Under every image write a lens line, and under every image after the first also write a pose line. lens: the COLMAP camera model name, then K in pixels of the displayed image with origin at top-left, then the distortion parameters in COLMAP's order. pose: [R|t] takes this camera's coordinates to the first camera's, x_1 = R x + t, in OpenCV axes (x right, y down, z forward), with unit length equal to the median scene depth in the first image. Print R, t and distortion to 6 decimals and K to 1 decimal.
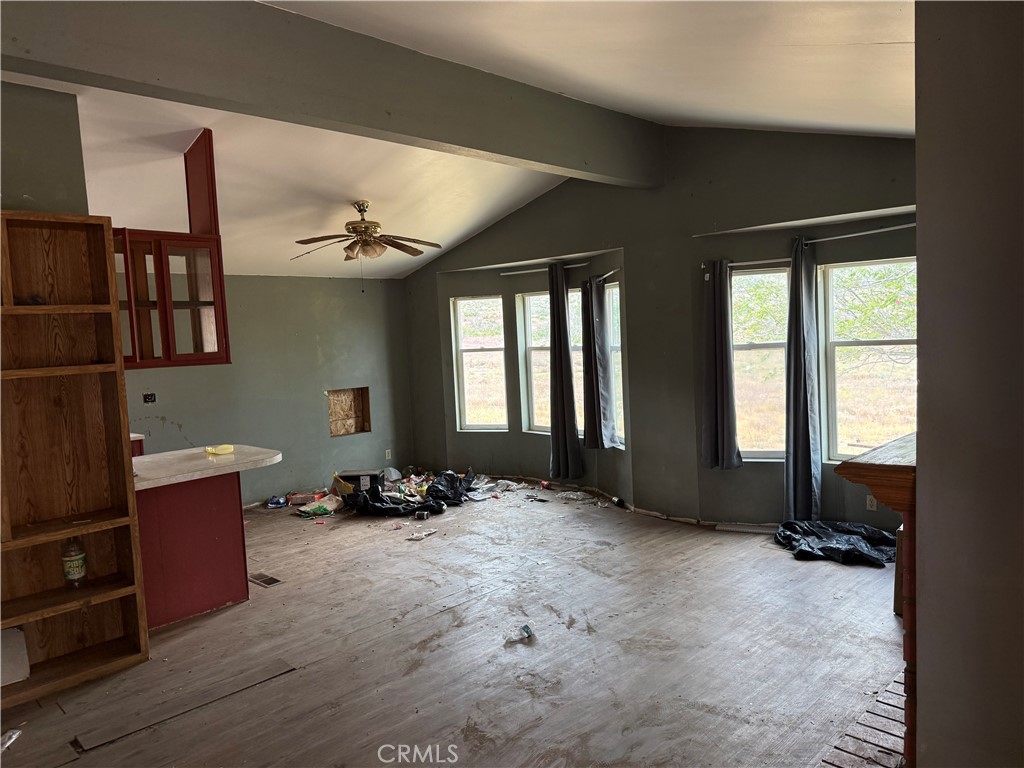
lens RADIAL K [[719.0, 0, 513.0], [0, 719.0, 388.2], [0, 0, 1]] dist [0.162811, -0.287957]
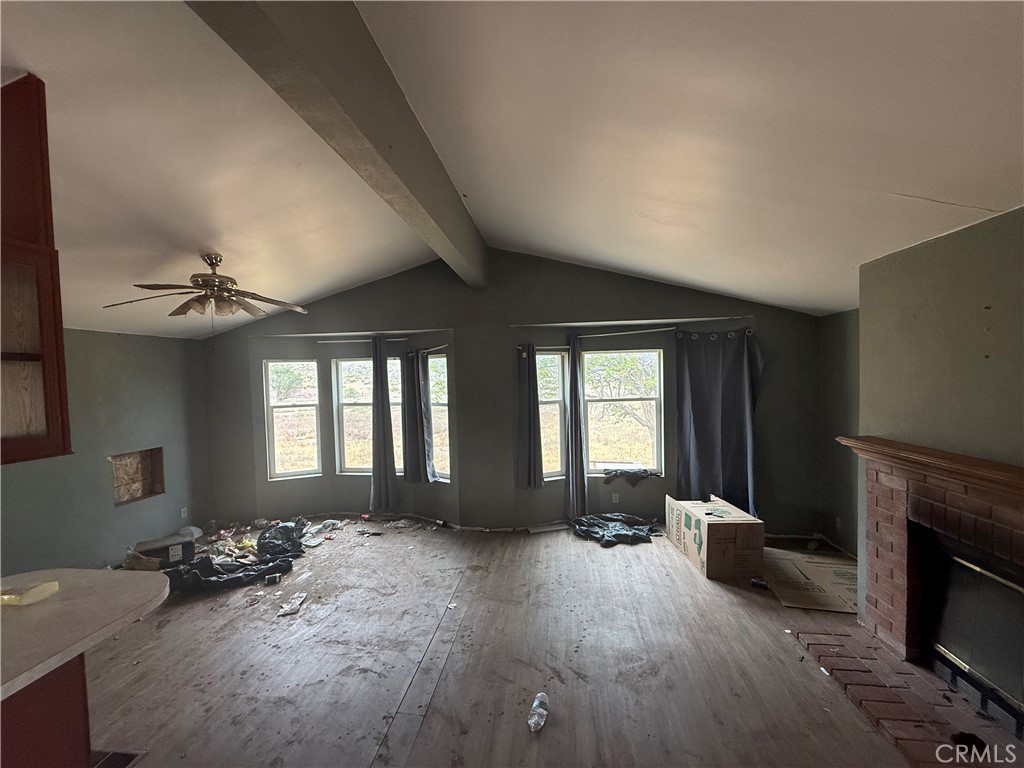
lens RADIAL K [[408.6, 0, 507.5], [0, 408.6, 387.1], [0, 0, 1]] dist [0.001304, 0.000129]
pose [[0.789490, 0.003967, 0.613751, -0.220342], [0.041393, 0.997358, -0.059692, -0.038723], [-0.612366, 0.072532, 0.787240, 0.354154]]
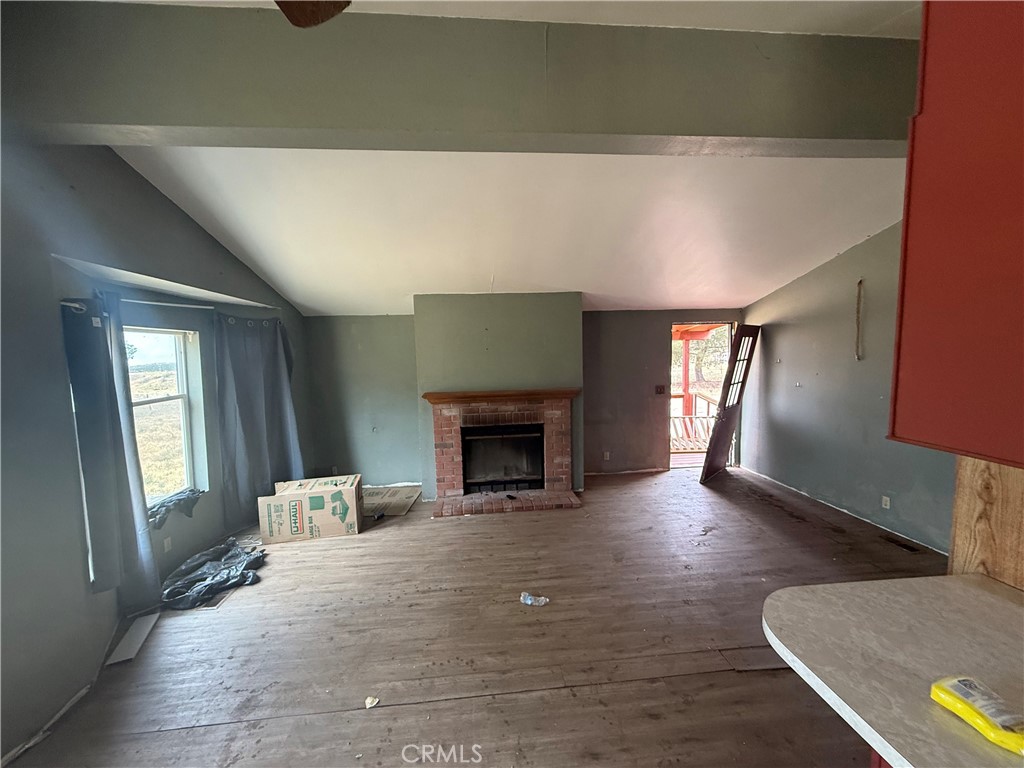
lens RADIAL K [[408.6, 0, 507.5], [0, 408.6, 387.1], [0, 0, 1]] dist [0.001304, 0.000129]
pose [[-0.764222, 0.007905, 0.644905, -0.264569], [0.111940, 0.986375, 0.120560, -0.082539], [-0.635164, 0.164325, -0.754694, 0.939053]]
